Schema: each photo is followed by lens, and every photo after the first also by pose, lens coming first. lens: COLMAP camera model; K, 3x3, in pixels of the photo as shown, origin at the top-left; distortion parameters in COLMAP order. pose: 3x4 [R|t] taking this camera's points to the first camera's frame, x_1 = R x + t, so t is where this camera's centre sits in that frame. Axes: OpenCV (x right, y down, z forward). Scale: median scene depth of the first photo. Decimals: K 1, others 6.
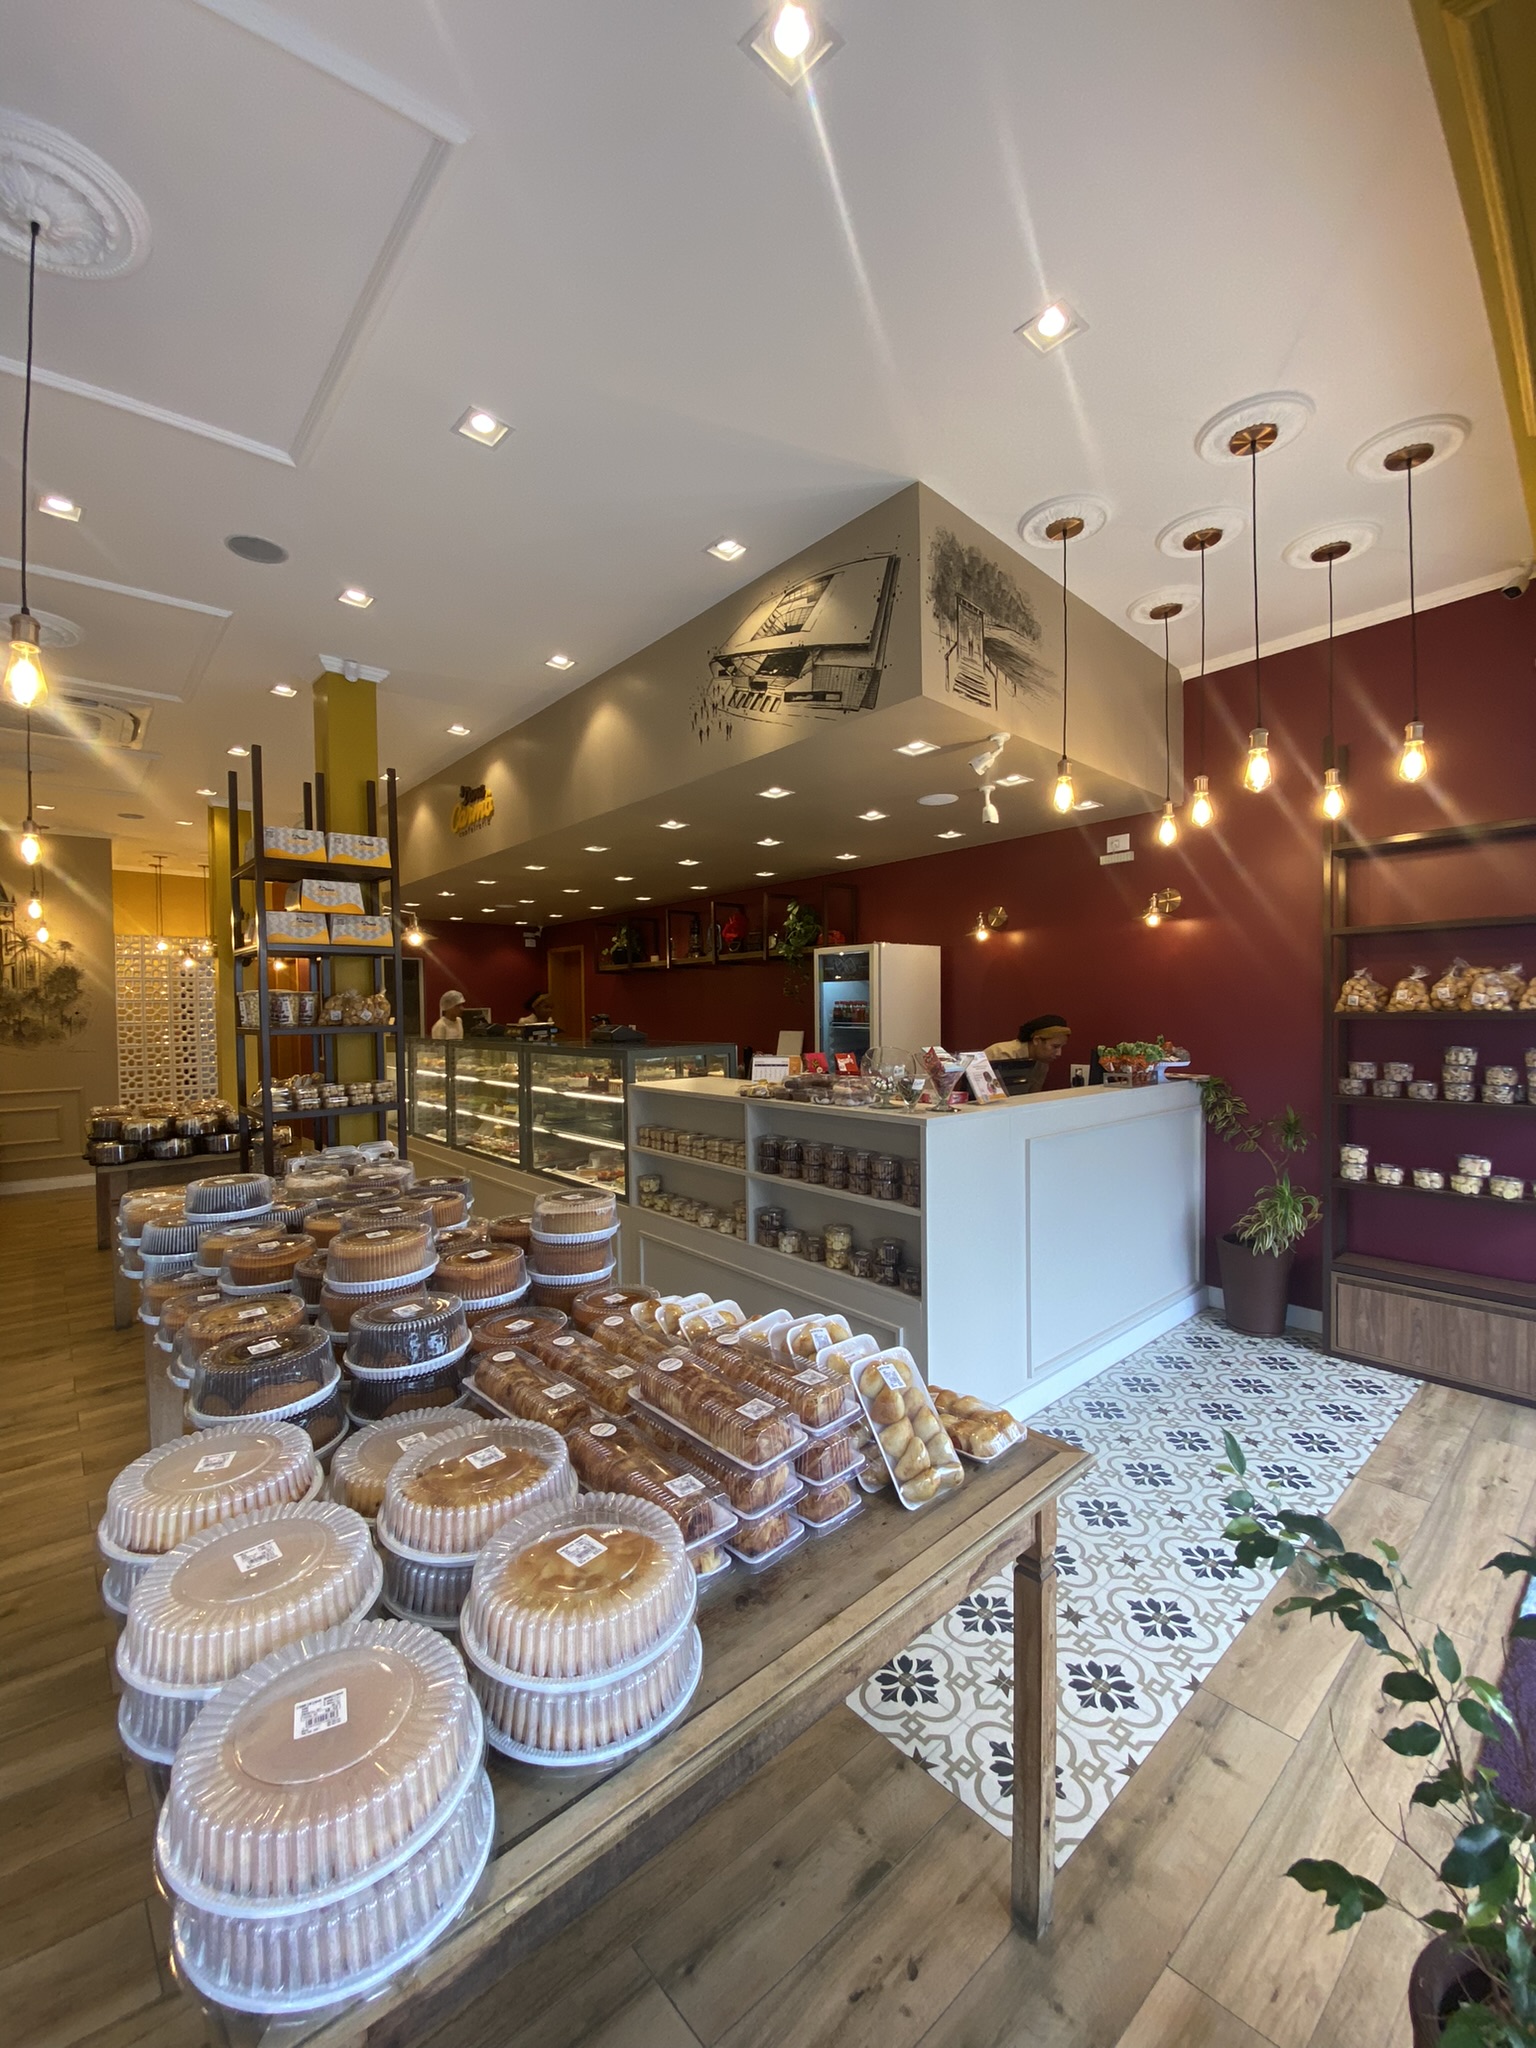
lens RADIAL K [[826.5, 0, 775.9], [0, 826.5, 1027.0], [0, 0, 1]] dist [0.017227, -0.019069]
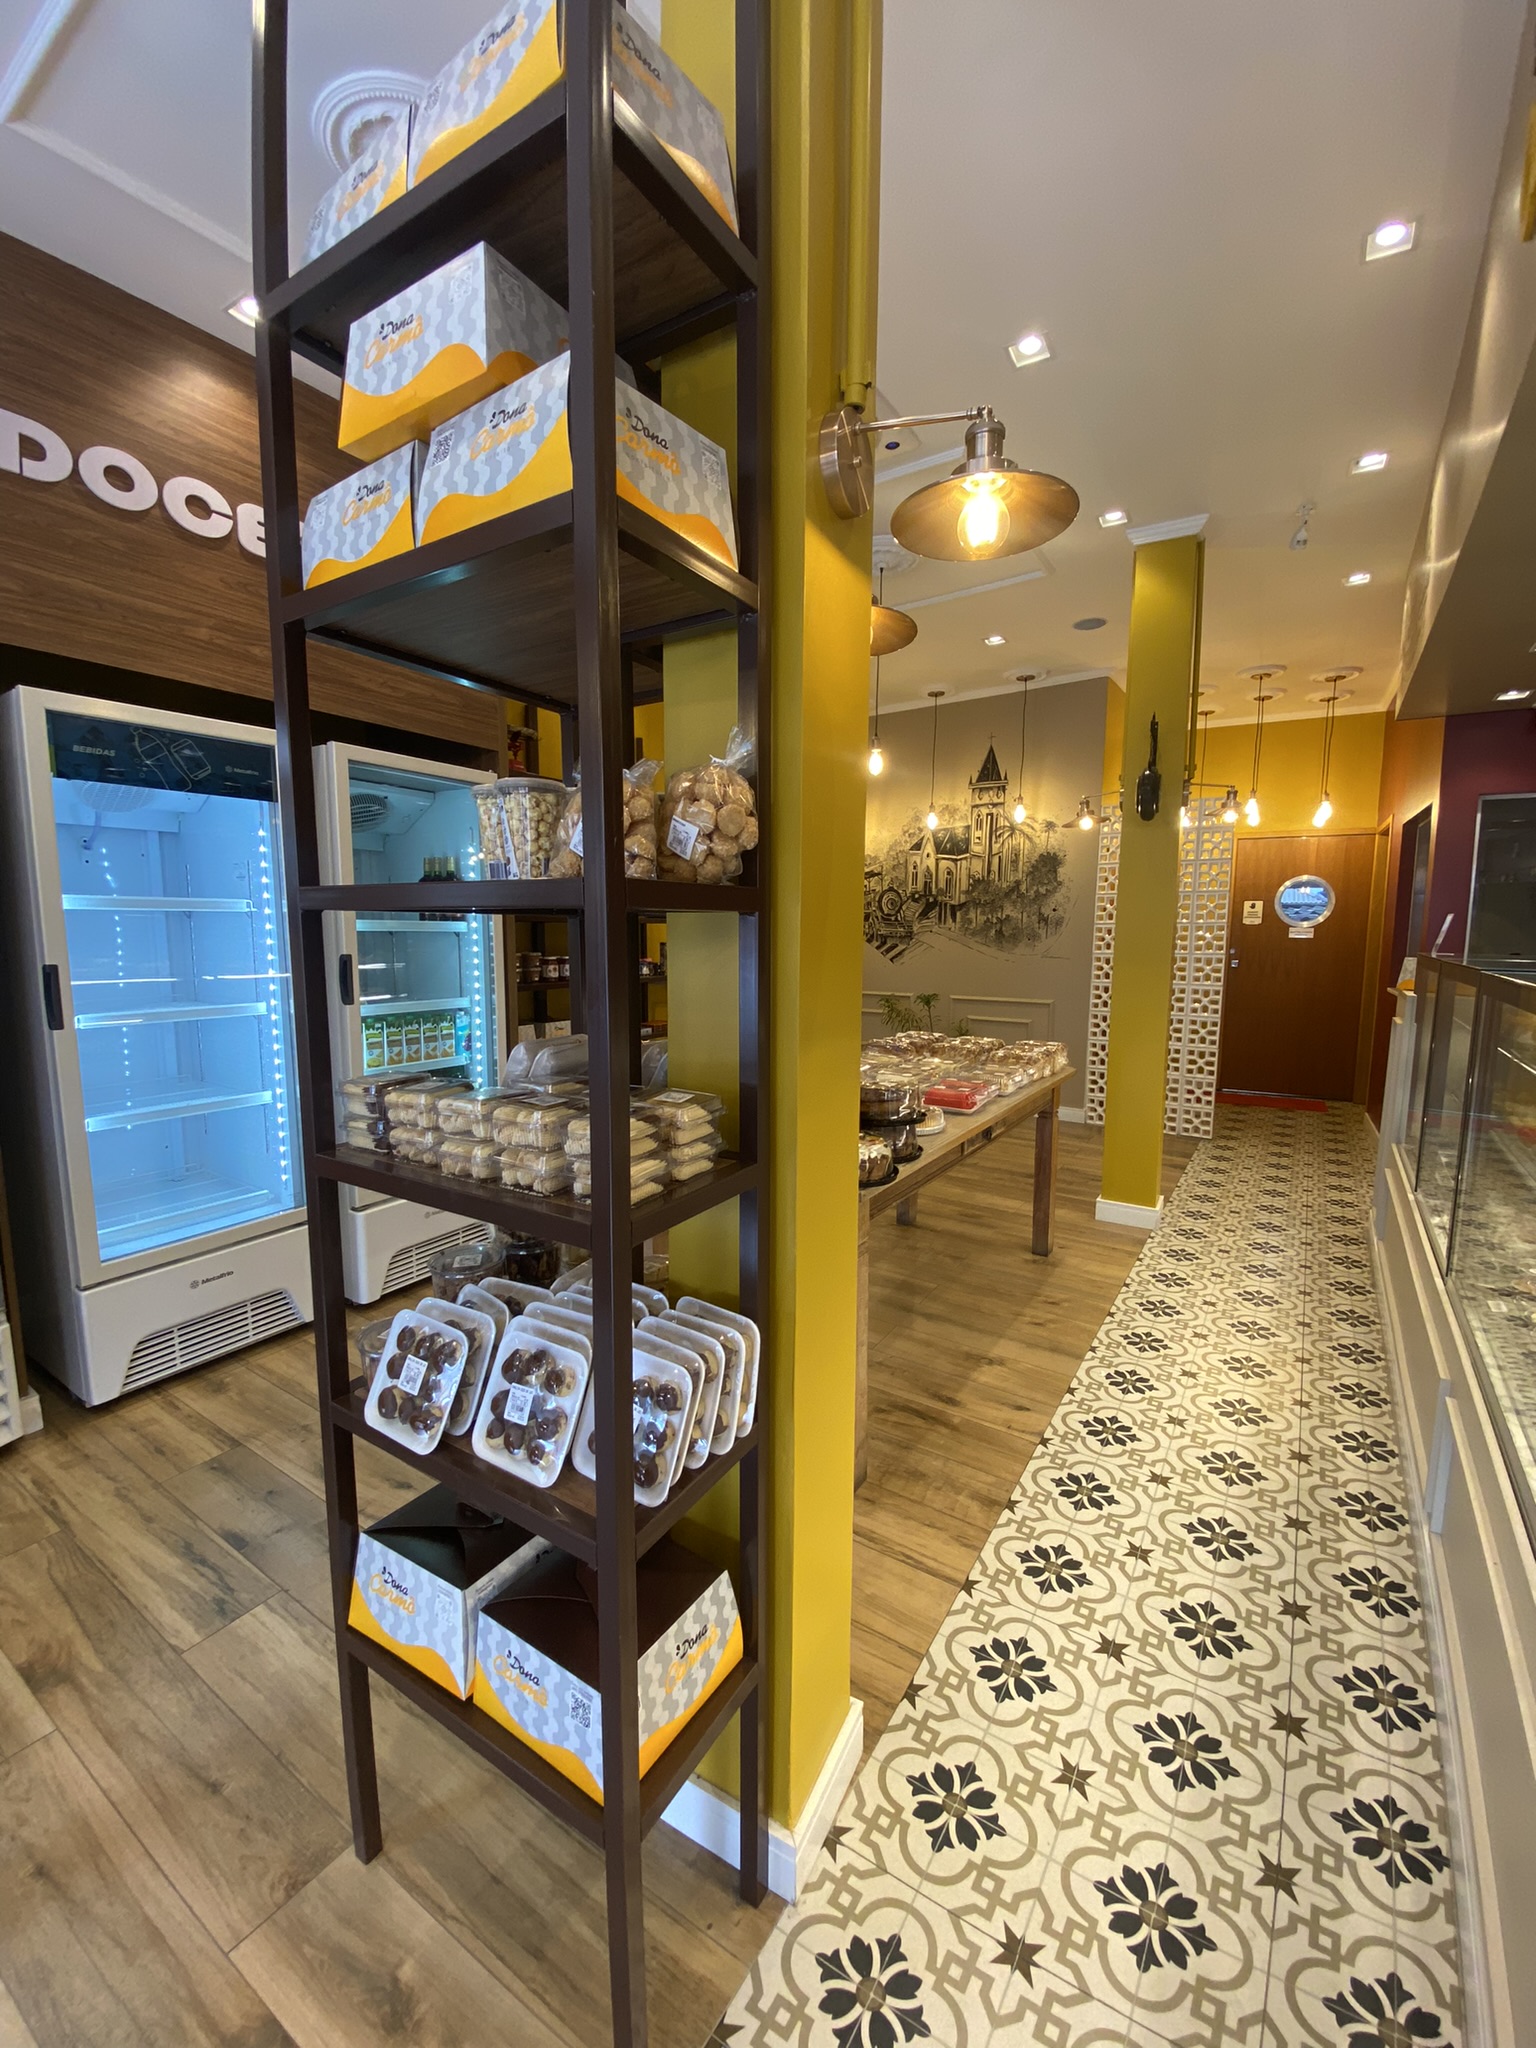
lens RADIAL K [[826.5, 0, 746.8], [0, 826.5, 1032.3], [0, 0, 1]] dist [0.017227, -0.019069]
pose [[0.241618, 0.140097, -0.960205, -0.250719], [-0.034130, 0.990138, 0.135876, 0.004003], [0.969771, -0.000058, 0.244017, 1.093879]]
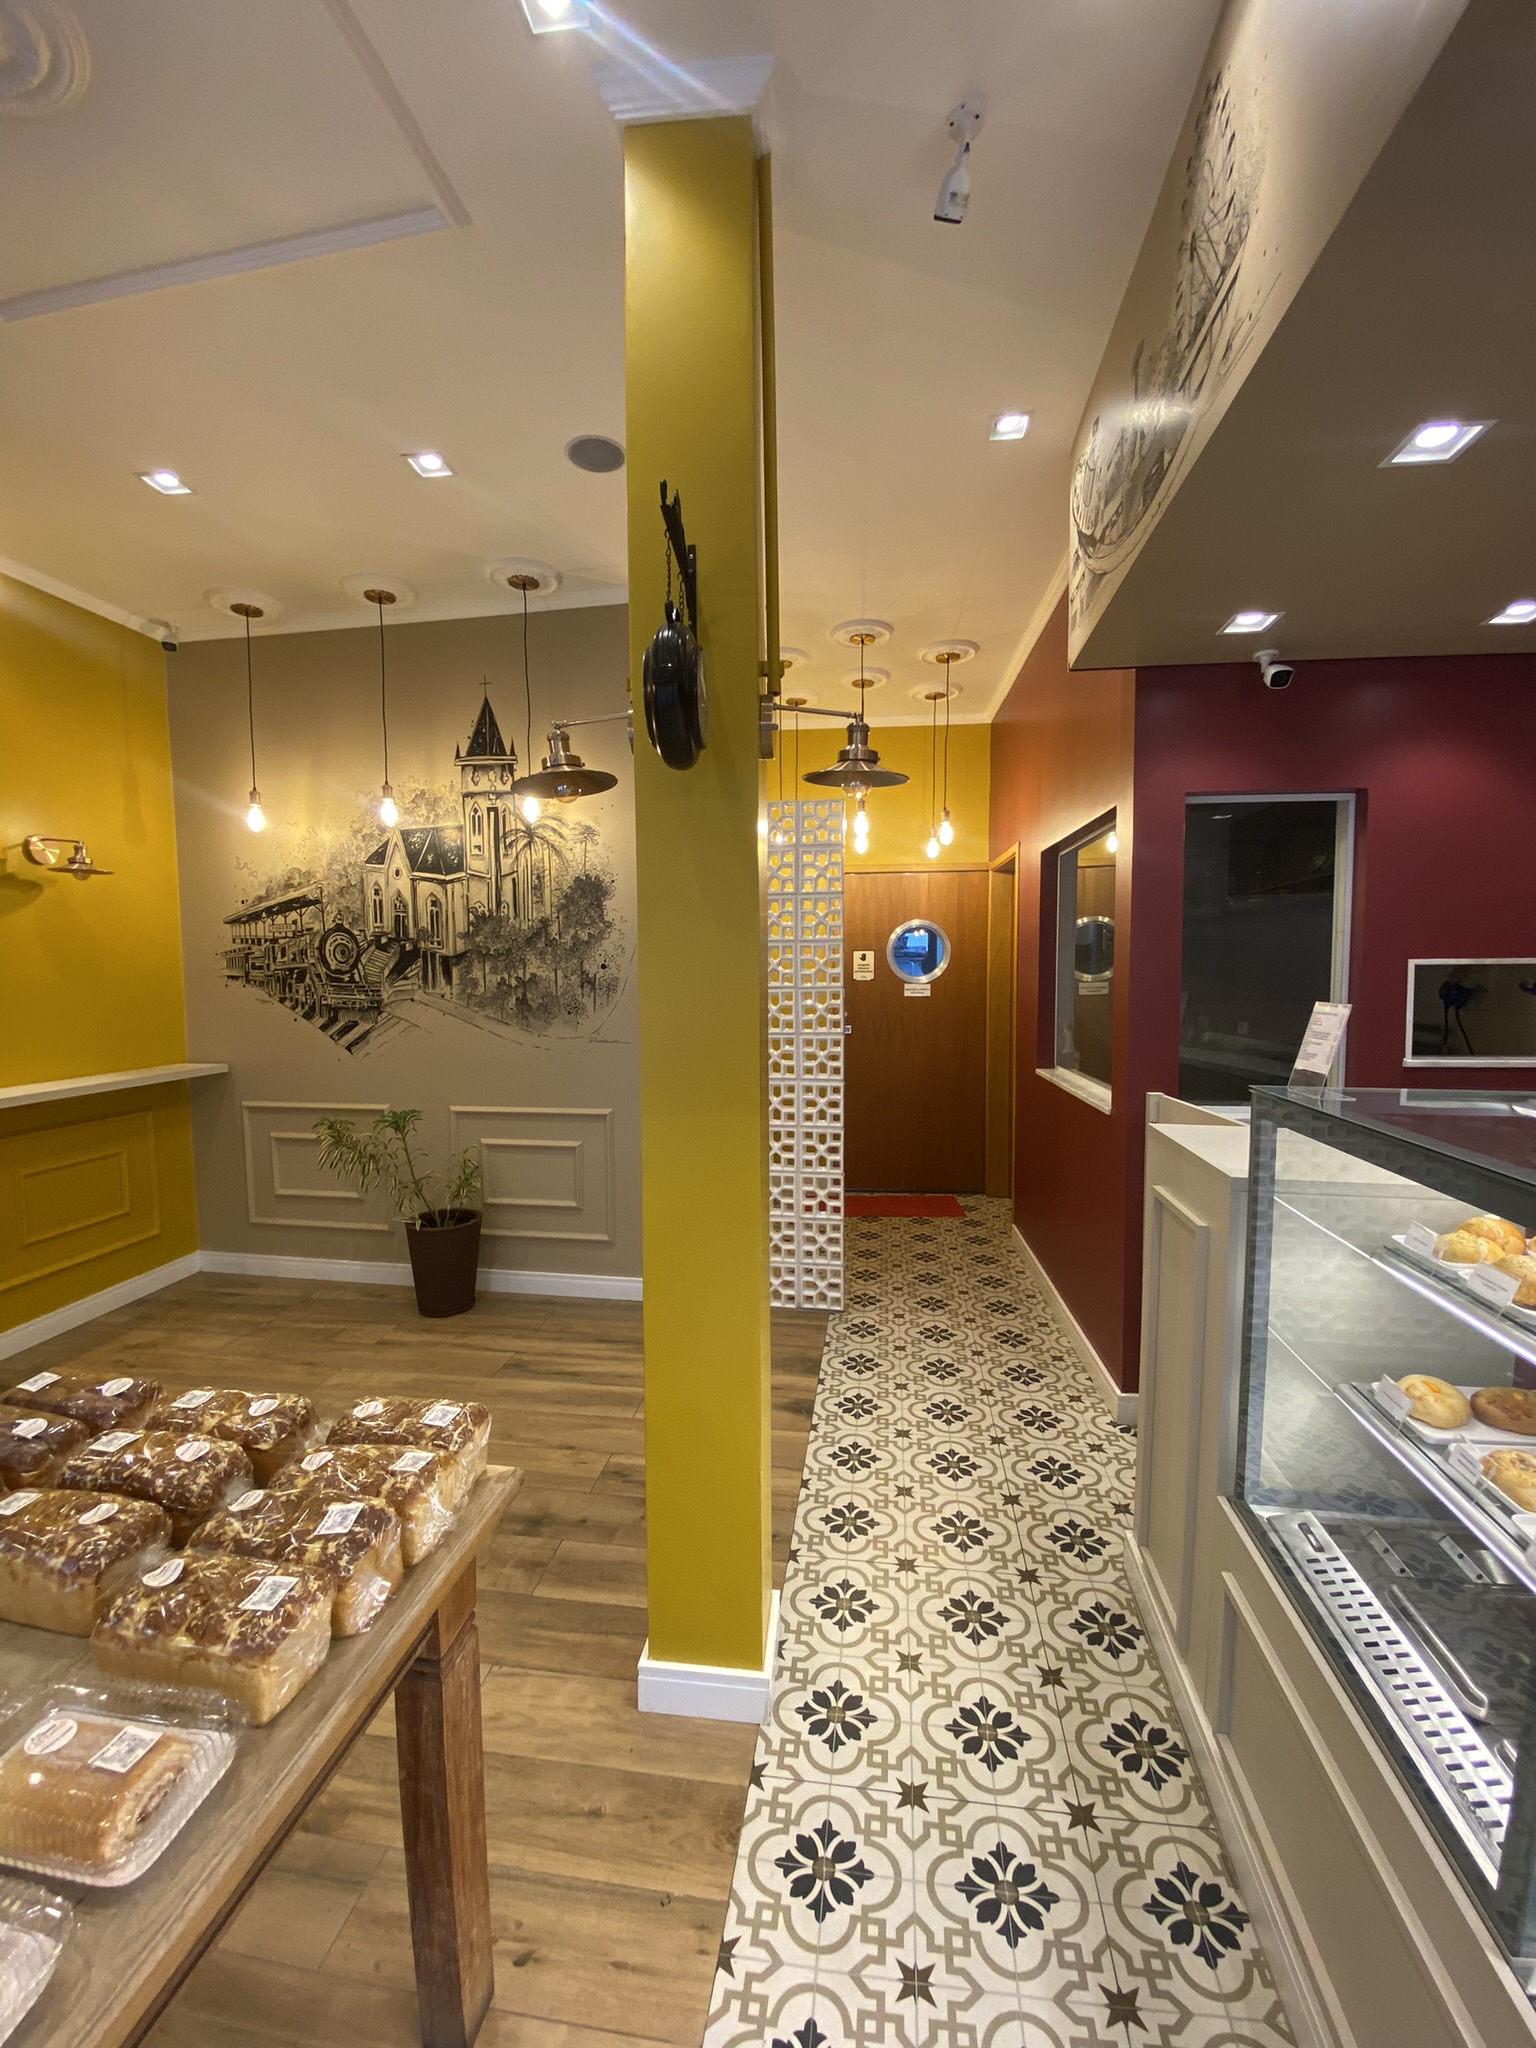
lens RADIAL K [[826.5, 0, 779.3], [0, 826.5, 1021.4], [0, 0, 1]] dist [0.017227, -0.019069]
pose [[0.655762, 0.068743, -0.751831, -0.834341], [-0.029979, 0.997432, 0.065050, -0.042052], [0.754372, -0.020118, 0.656139, 1.612649]]
